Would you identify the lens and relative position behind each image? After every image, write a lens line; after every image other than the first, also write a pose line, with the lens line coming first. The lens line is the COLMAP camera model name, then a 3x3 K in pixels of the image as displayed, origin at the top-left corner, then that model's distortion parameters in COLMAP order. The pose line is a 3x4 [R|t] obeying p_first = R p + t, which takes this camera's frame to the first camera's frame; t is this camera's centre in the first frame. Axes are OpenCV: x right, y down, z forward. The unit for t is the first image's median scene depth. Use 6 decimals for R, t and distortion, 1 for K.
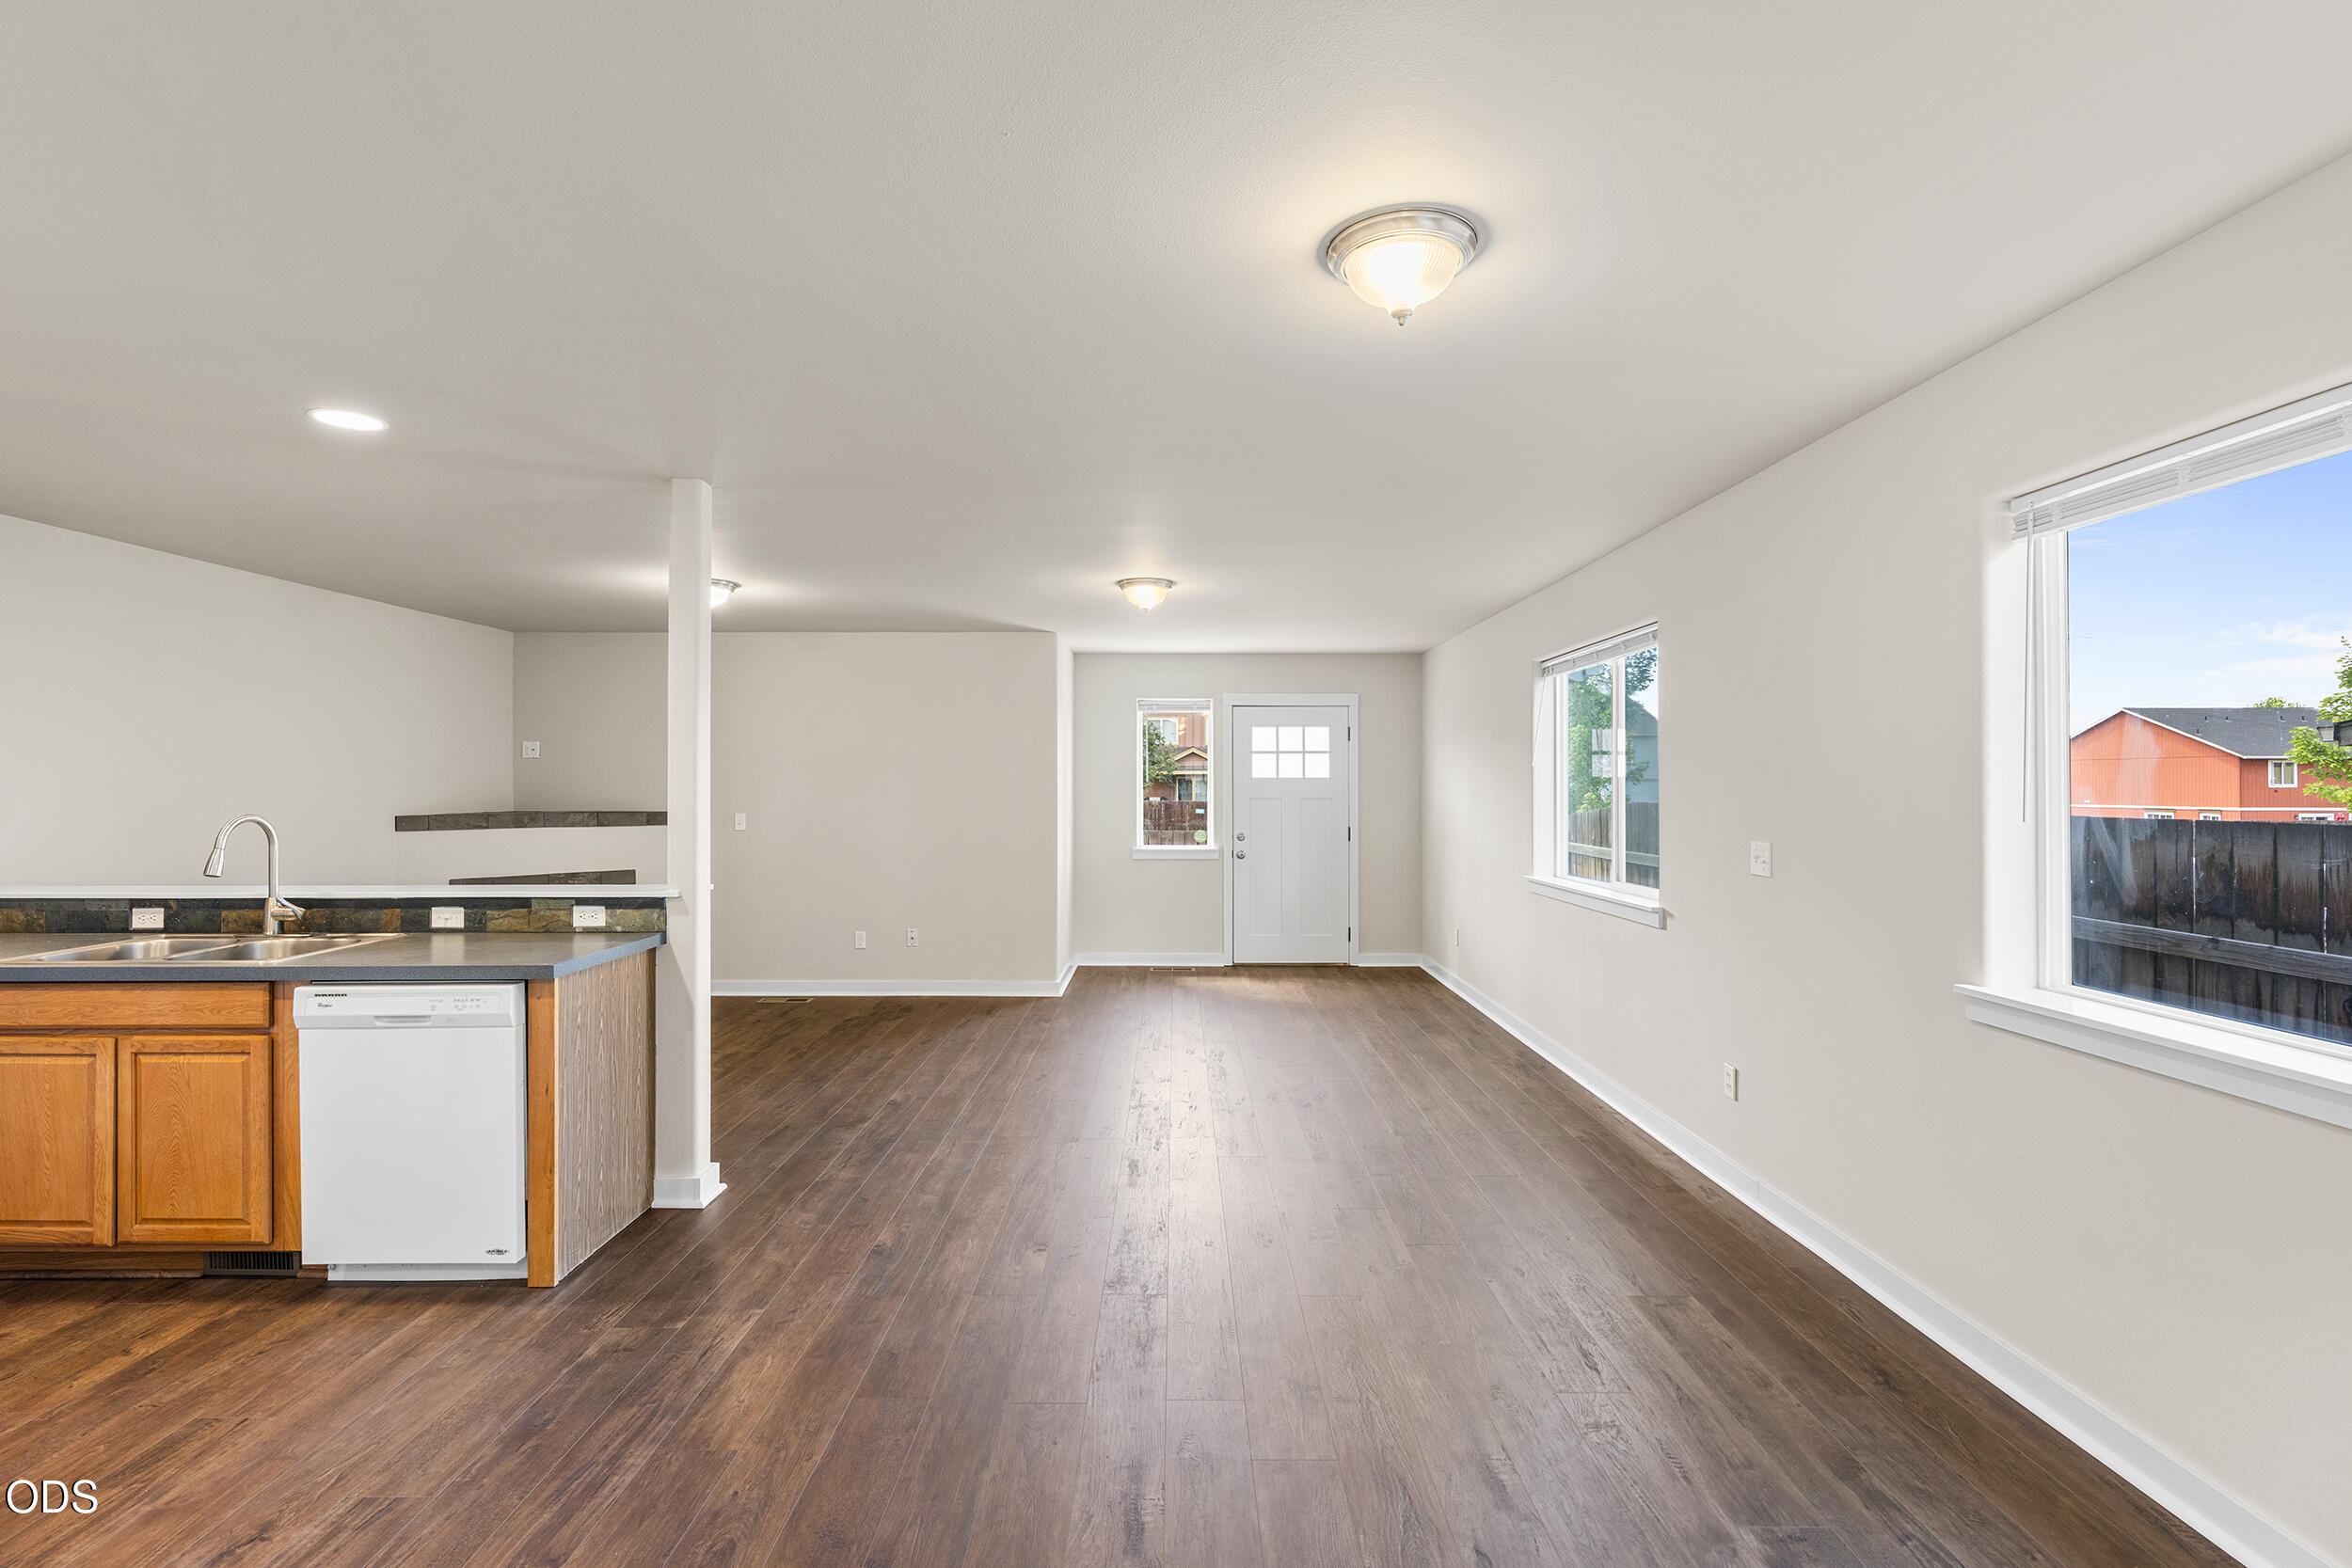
lens RADIAL K [[1062.0, 0, 1173.6], [0, 1062.0, 783.2], [0, 0, 1]] dist [-0.006967, 0.002594]
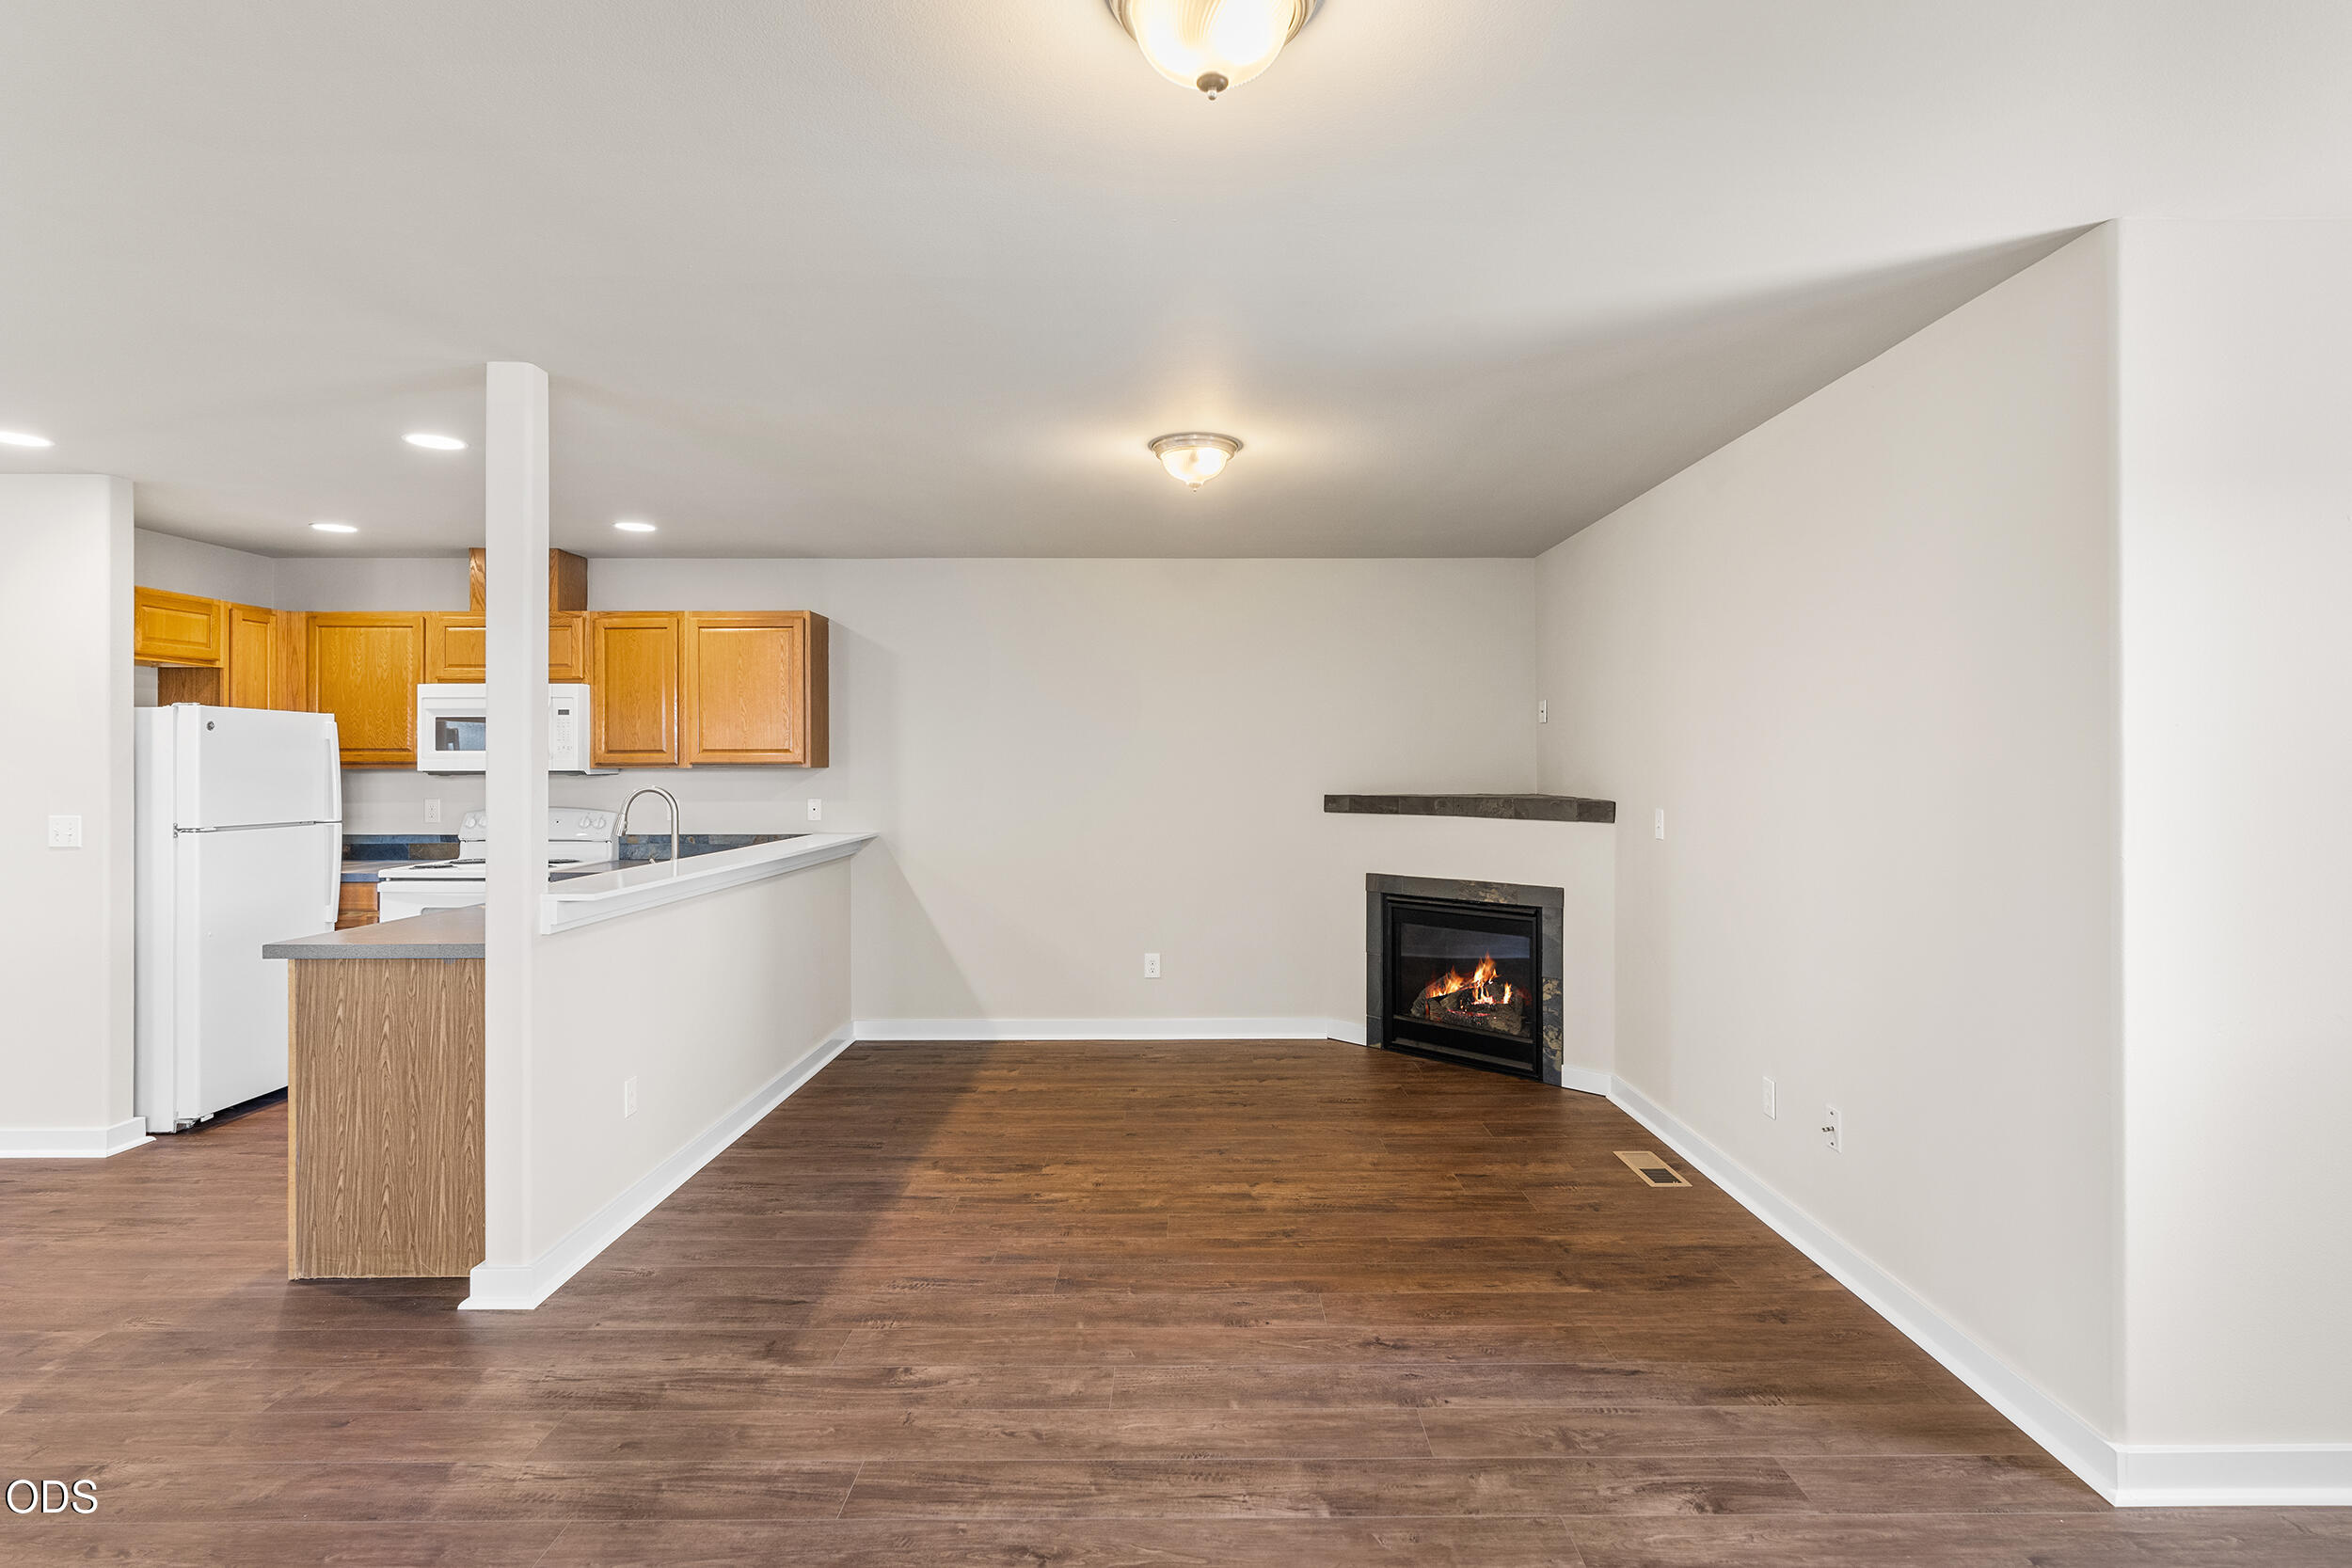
lens RADIAL K [[1121.5, 0, 1206.5], [0, 1121.5, 783.5], [0, 0, 1]] dist [-0.013261, 0.006578]
pose [[0.021142, 0.018133, -0.999612, 0.432425], [0.001083, 0.999835, 0.018160, 0.002223], [0.999776, -0.001467, 0.021119, 1.748485]]
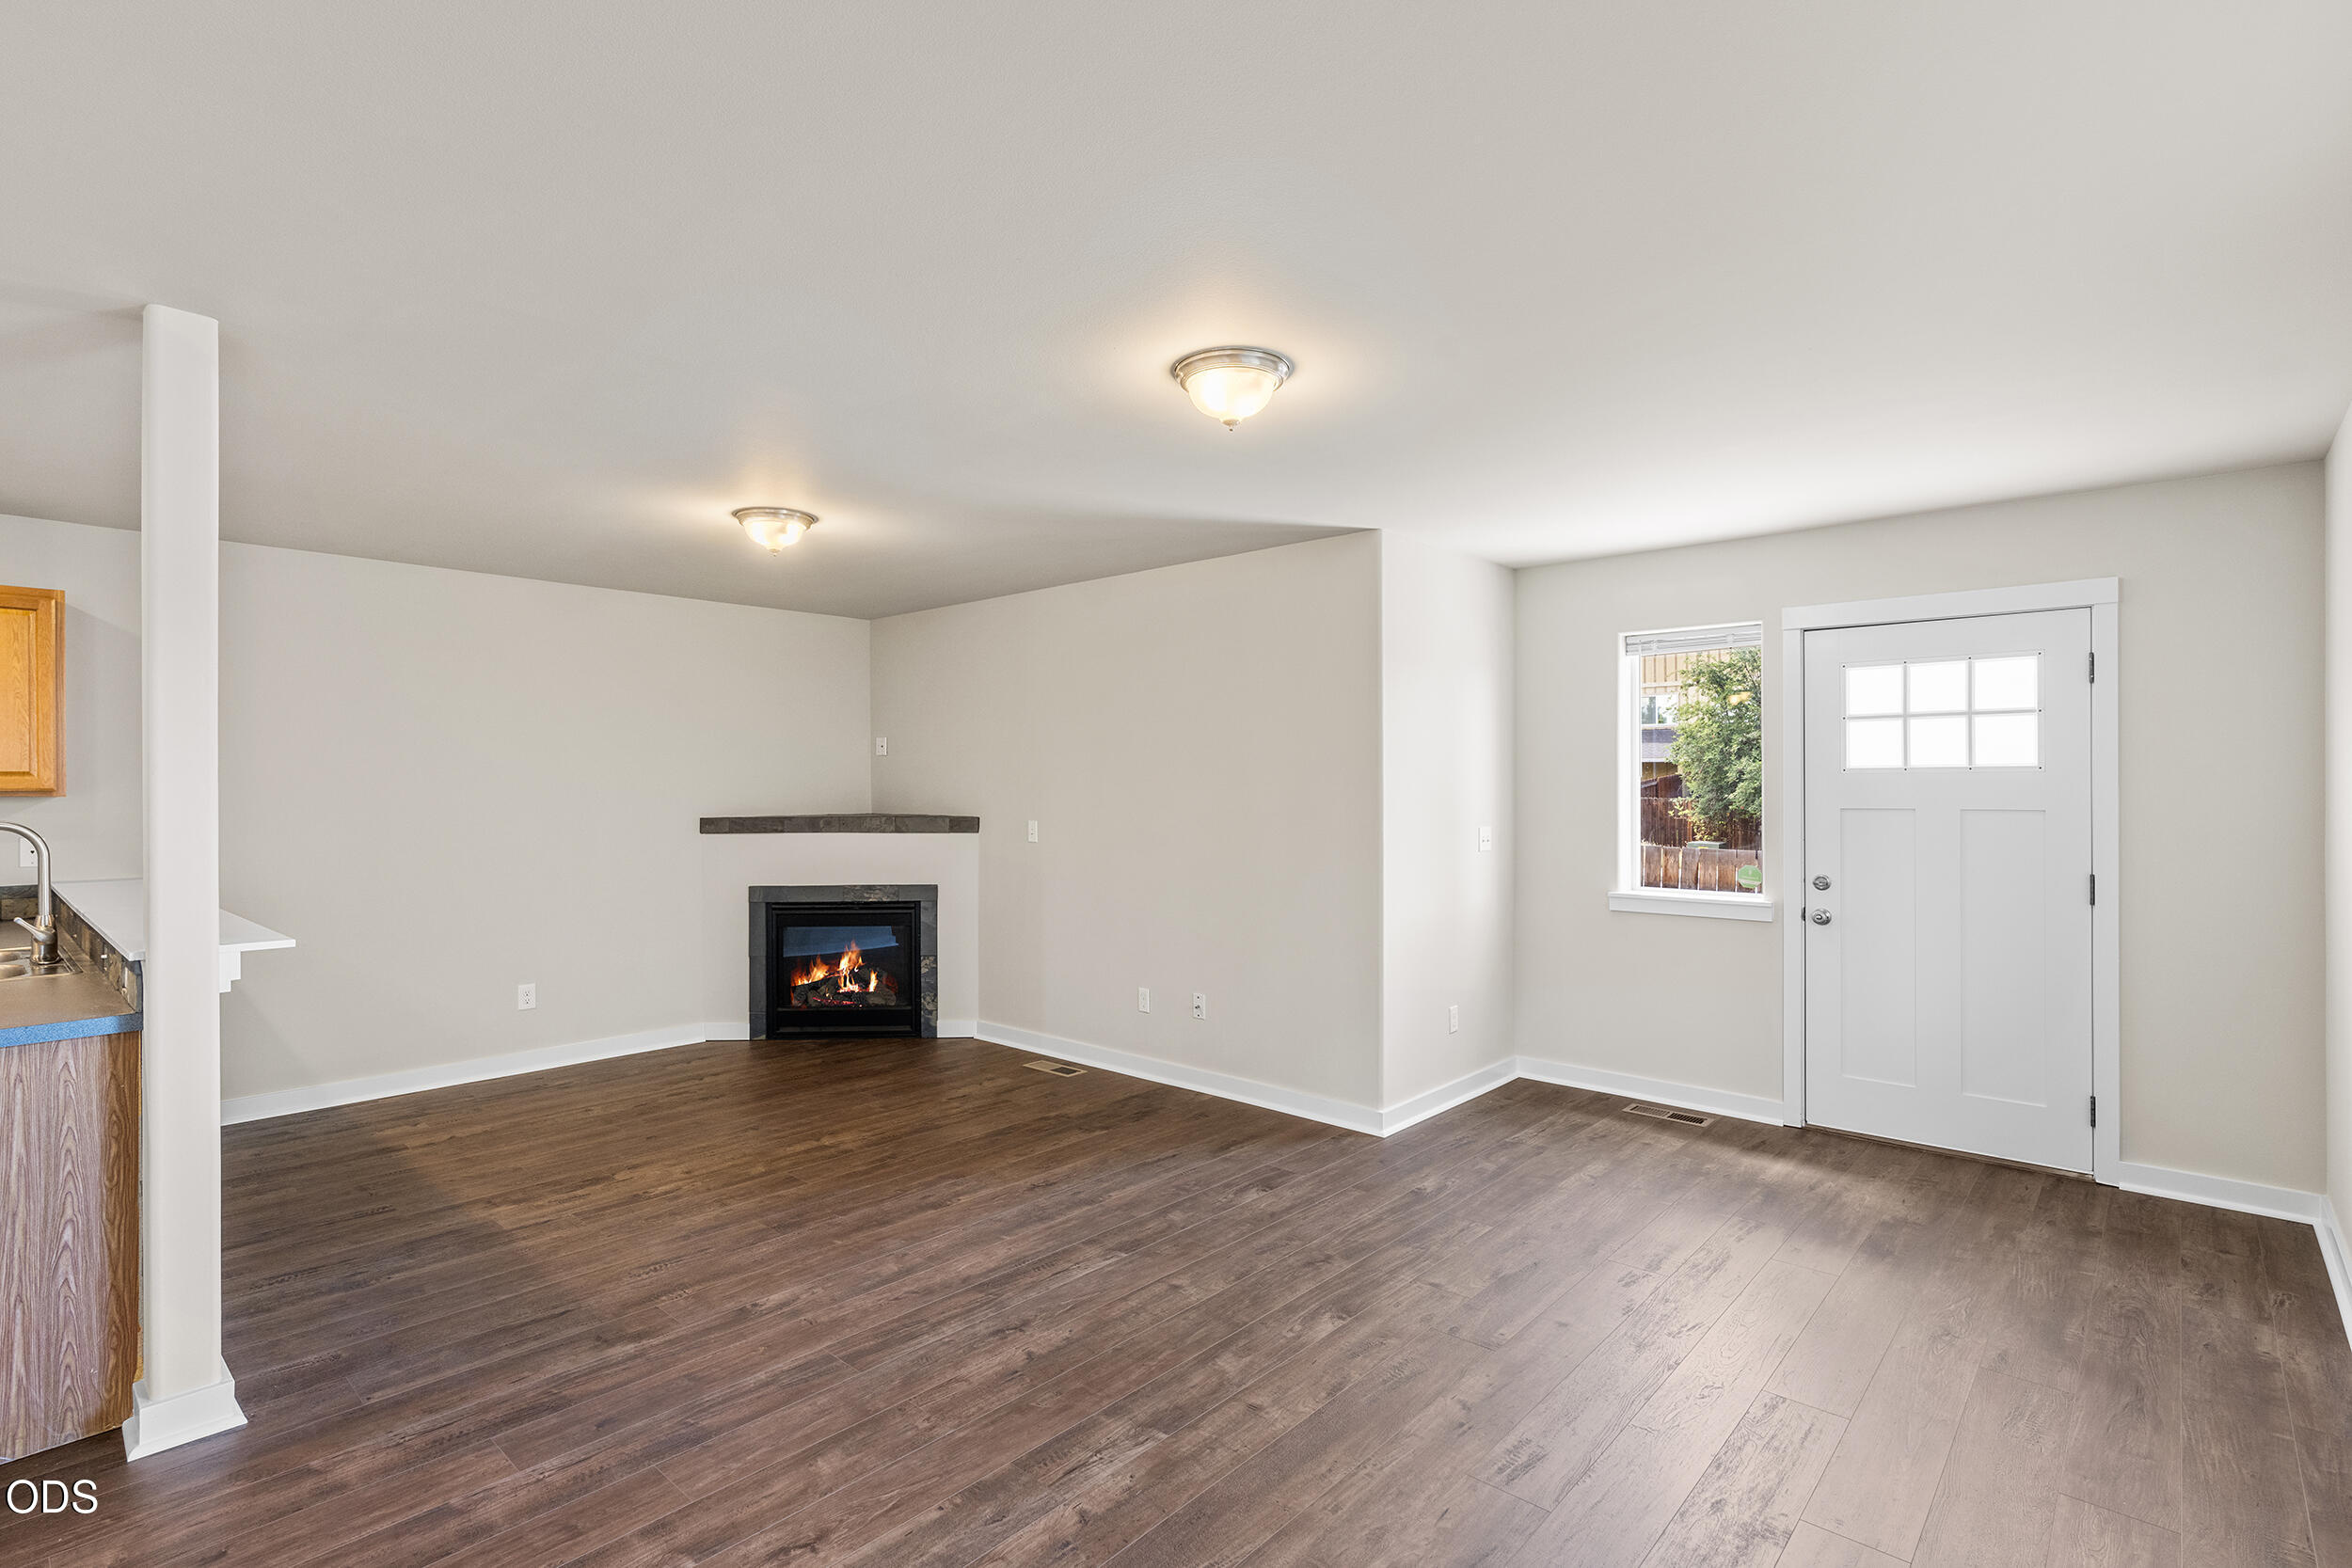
lens RADIAL K [[1121.5, 0, 1159.9], [0, 1121.5, 791.6], [0, 0, 1]] dist [-0.013261, 0.006578]
pose [[0.742481, 0.003227, -0.669860, 0.517659], [0.003980, 0.999949, 0.009229, -0.000180], [0.669856, -0.009519, 0.742430, 1.049221]]
